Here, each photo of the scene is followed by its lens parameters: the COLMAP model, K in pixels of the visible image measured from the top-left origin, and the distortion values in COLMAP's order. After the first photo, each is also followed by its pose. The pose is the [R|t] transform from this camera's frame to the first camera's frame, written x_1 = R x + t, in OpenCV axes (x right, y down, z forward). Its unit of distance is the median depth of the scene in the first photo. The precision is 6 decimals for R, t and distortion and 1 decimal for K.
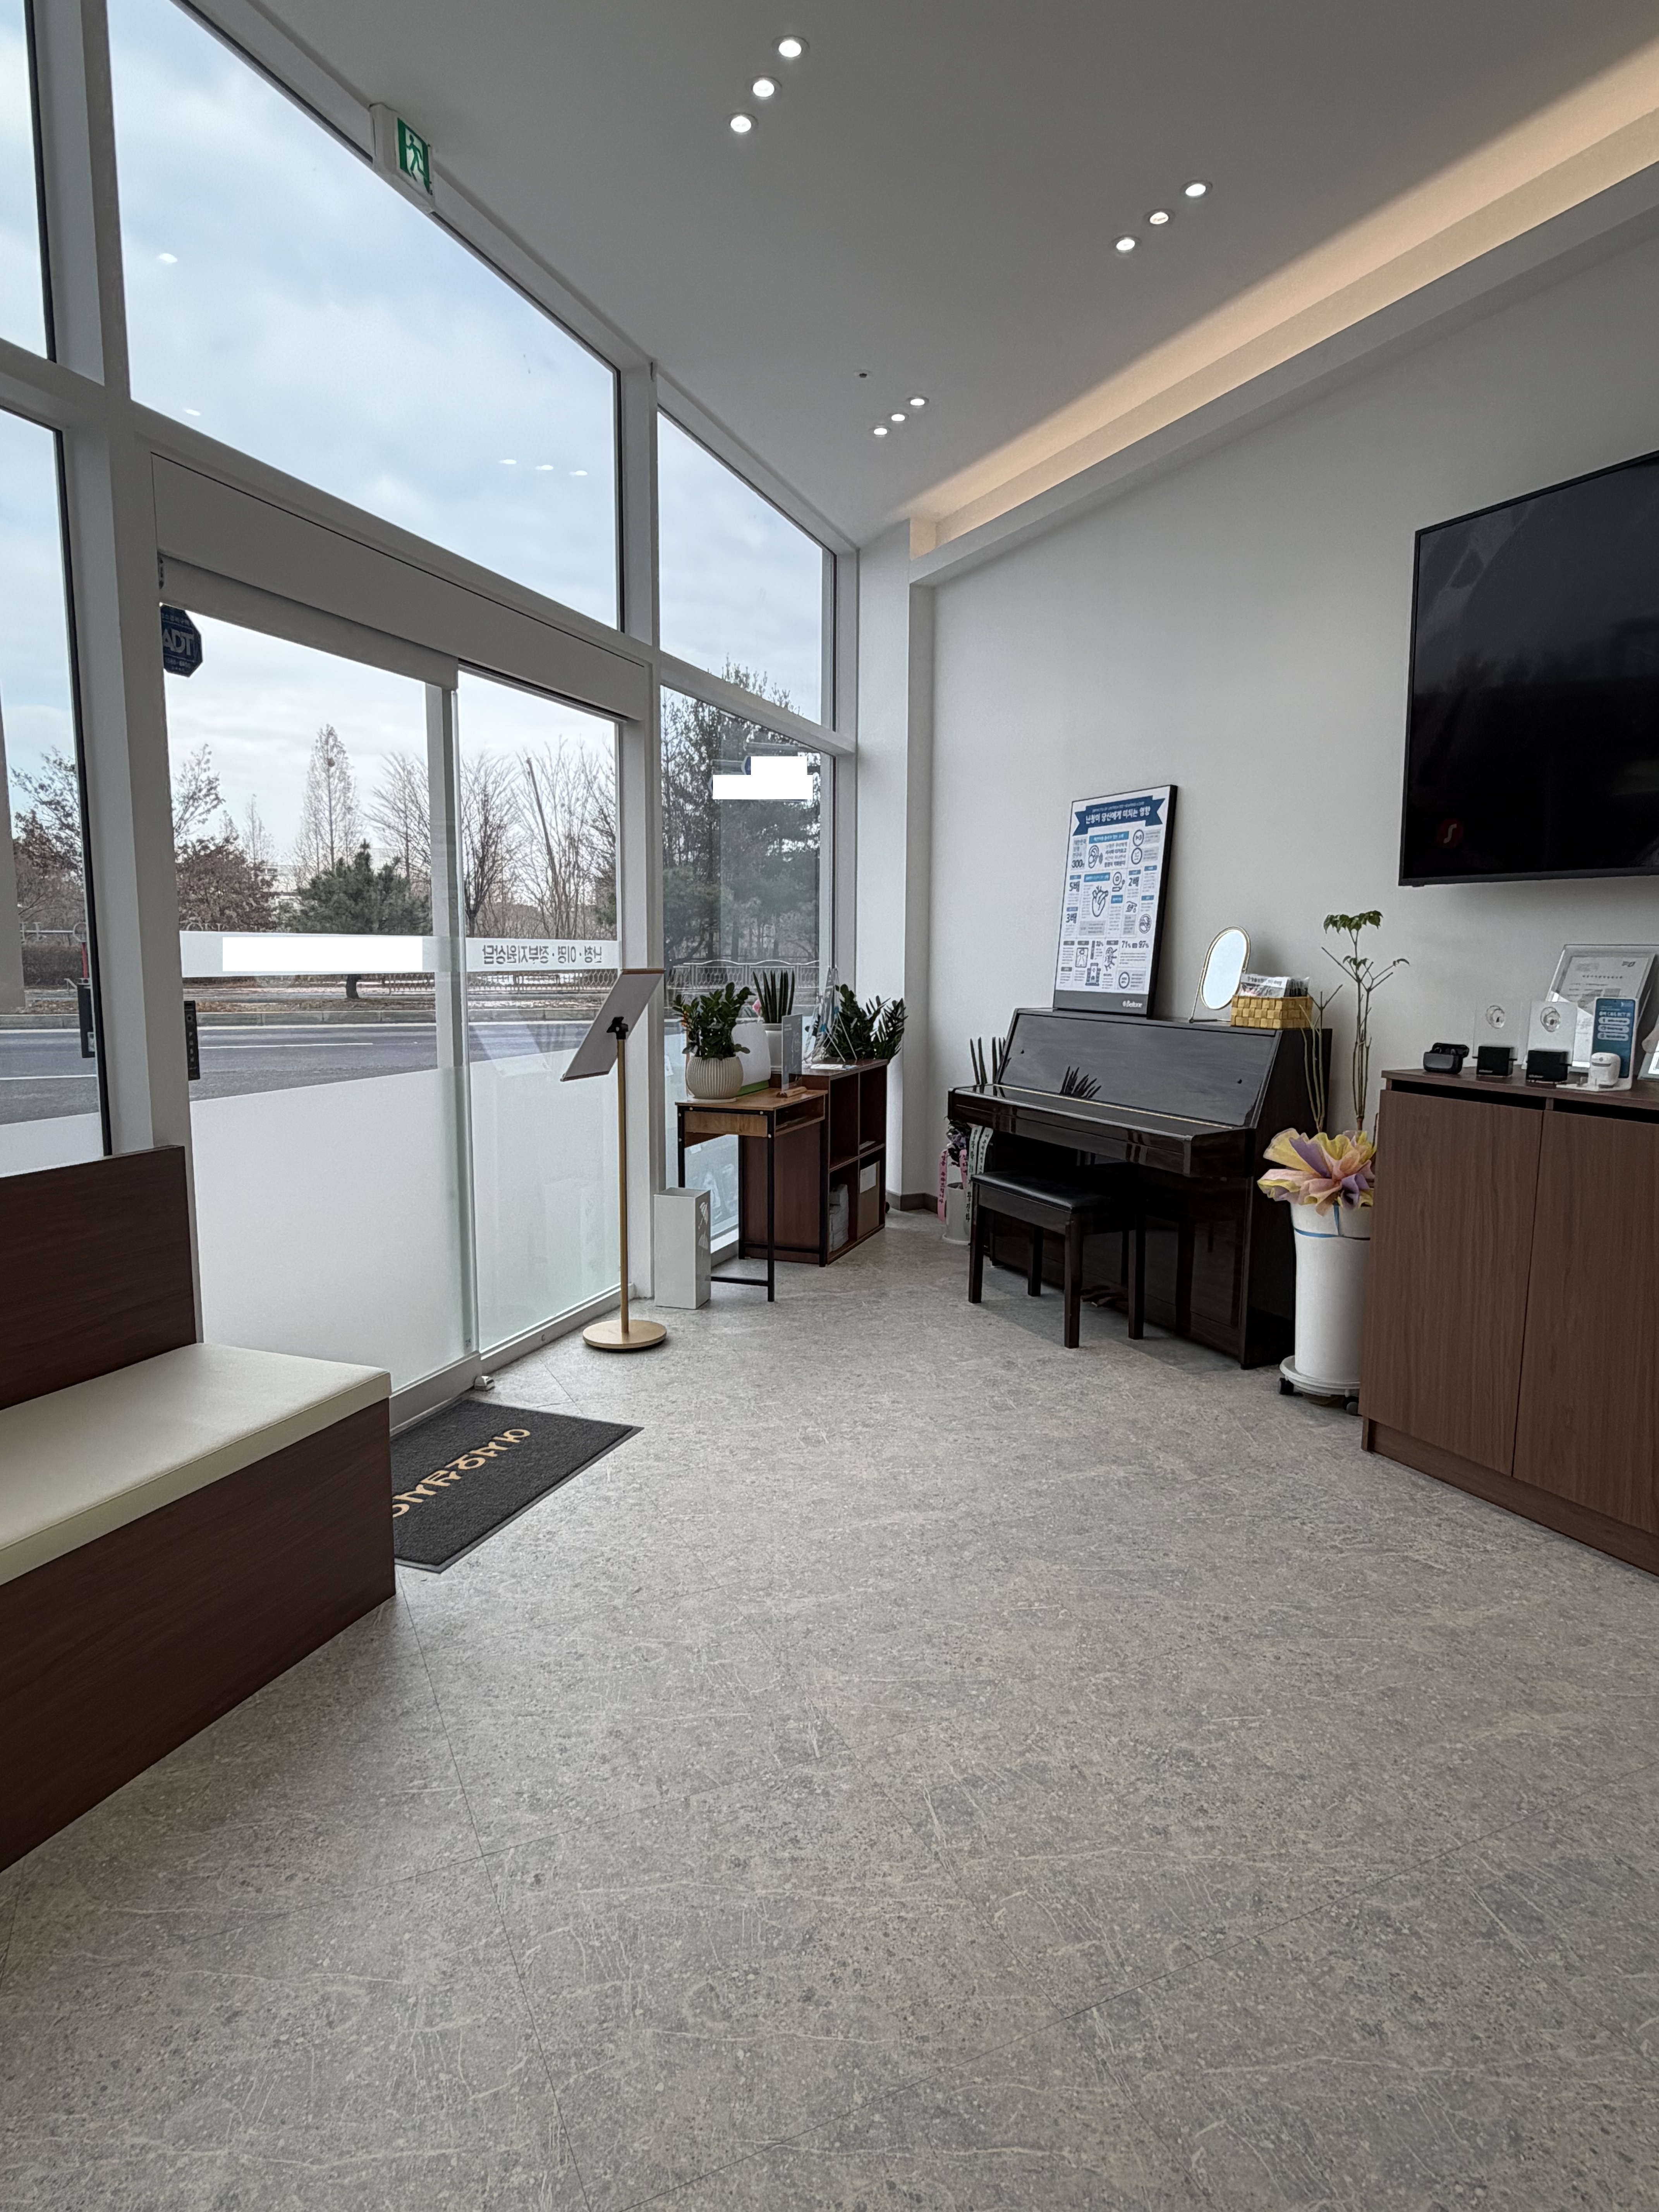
lens RADIAL K [[1276.2, 0, 832.7], [0, 1276.2, 1111.2], [0, 0, 1]] dist [-0.003063, 0.001753]
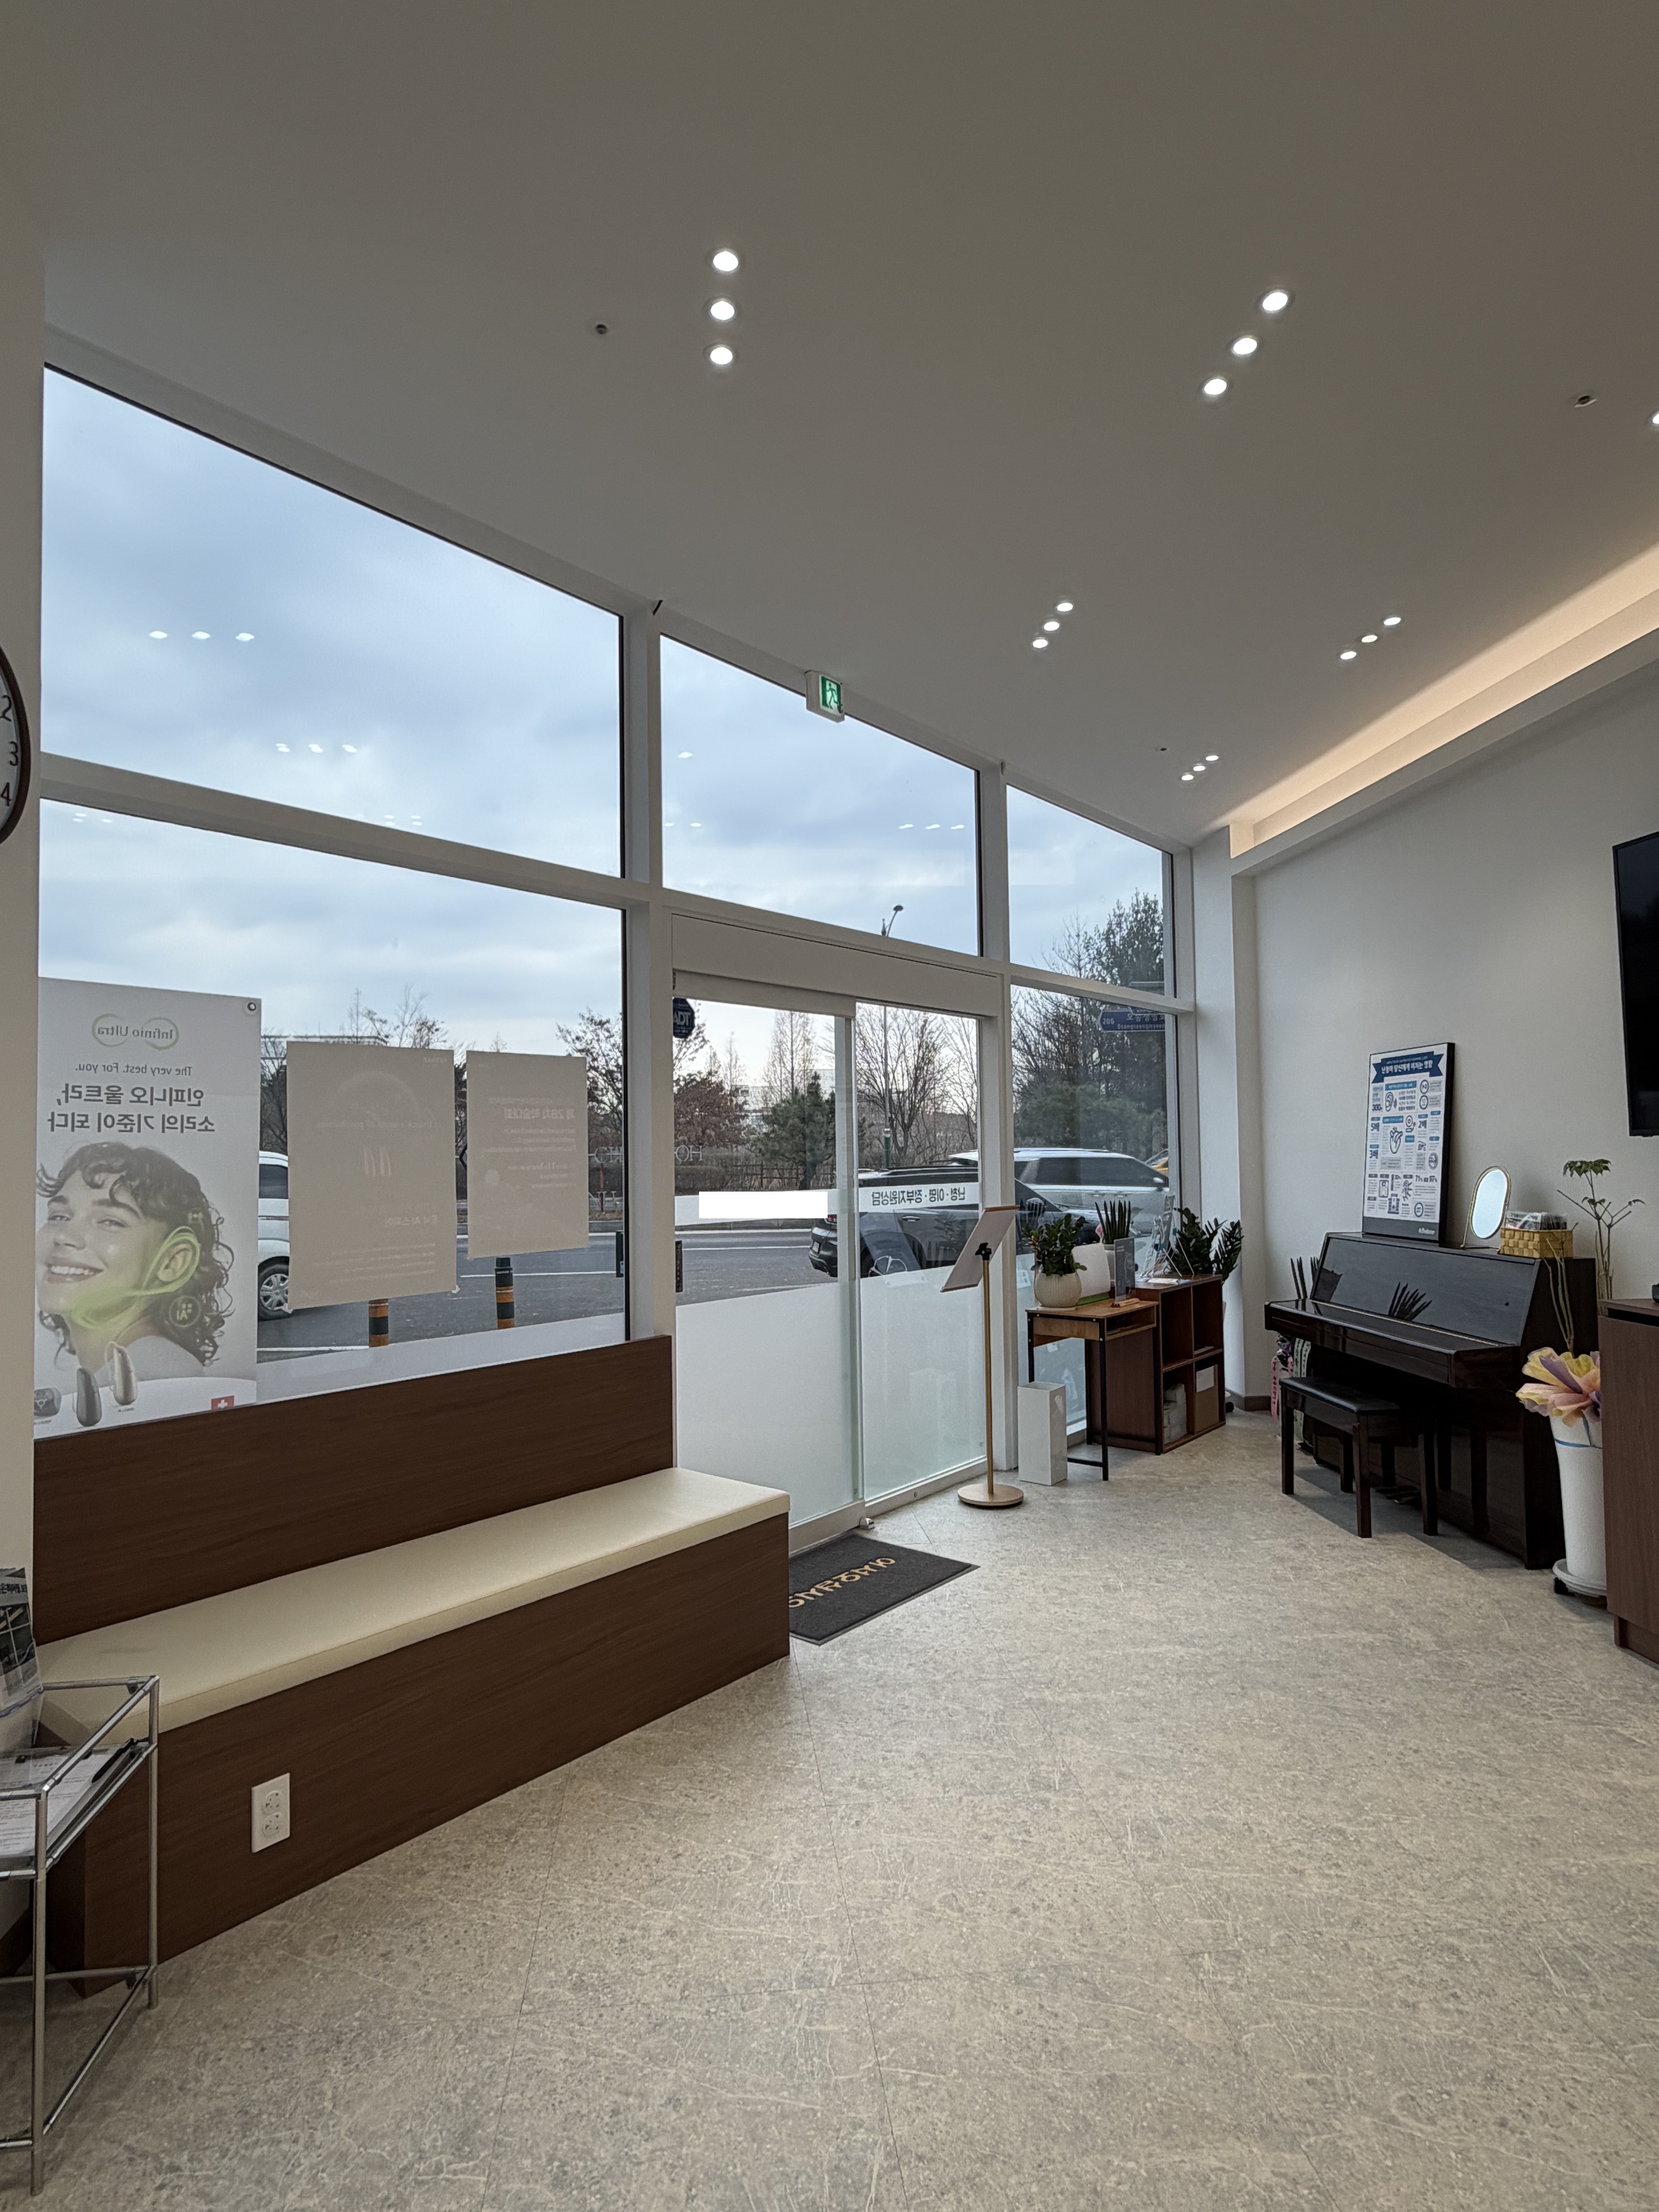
lens RADIAL K [[1216.3, 0, 834.5], [0, 1216.3, 1105.0], [0, 0, 1]] dist [0.000922, 0.000208]
pose [[0.944077, -0.032446, -0.328125, 0.132750], [-0.022244, 0.986612, -0.161560, -0.011355], [0.328974, 0.159824, 0.930716, -0.273515]]
